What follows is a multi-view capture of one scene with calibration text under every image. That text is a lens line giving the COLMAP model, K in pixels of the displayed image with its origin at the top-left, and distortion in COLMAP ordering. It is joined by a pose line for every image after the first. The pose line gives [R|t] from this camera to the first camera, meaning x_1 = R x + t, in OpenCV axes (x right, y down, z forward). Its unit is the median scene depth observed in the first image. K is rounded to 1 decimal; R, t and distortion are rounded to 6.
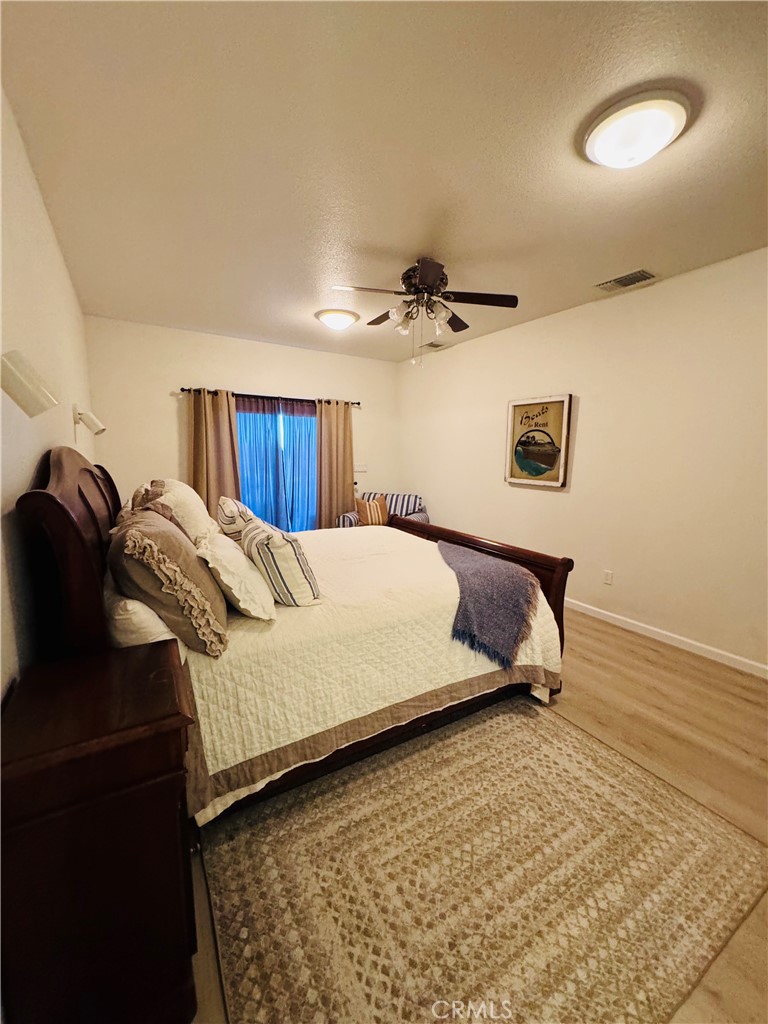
lens RADIAL K [[412.0, 0, 384.3], [0, 412.0, 513.3], [0, 0, 1]] dist [-0.003780, 0.000235]
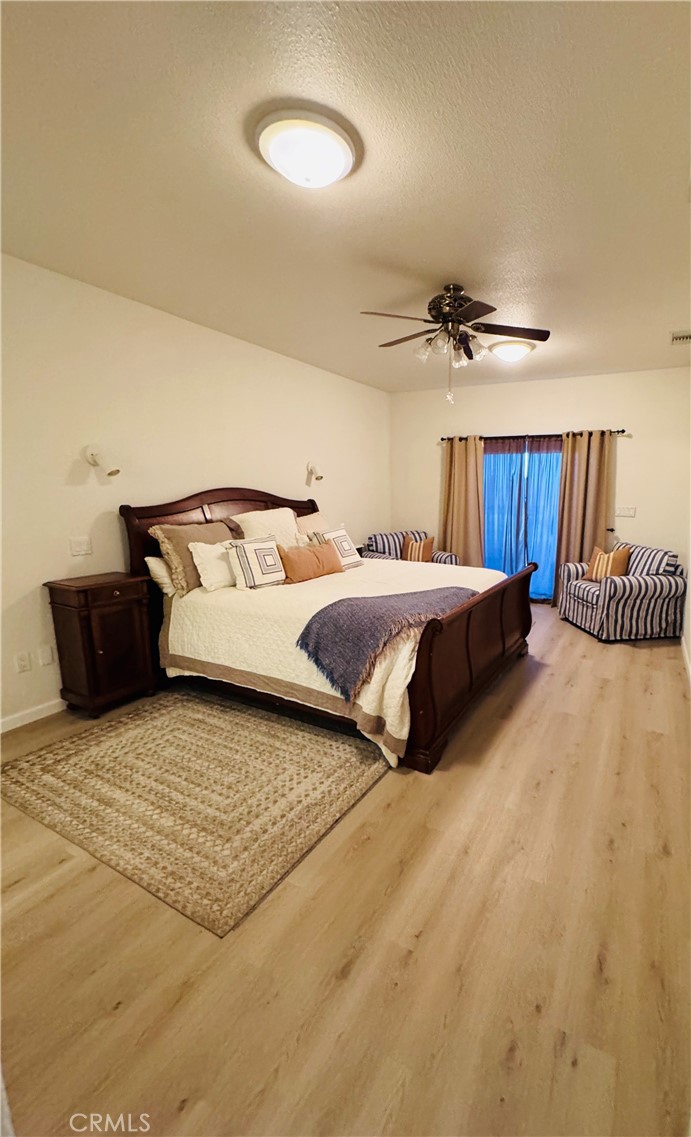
lens RADIAL K [[402.1, 0, 349.4], [0, 402.1, 560.4], [0, 0, 1]] dist [-0.006495, -0.000097]
pose [[0.536722, 0.142632, -0.831616, 1.161485], [-0.126138, 0.988096, 0.088062, -0.062263], [0.834278, 0.057633, 0.548324, 0.465680]]
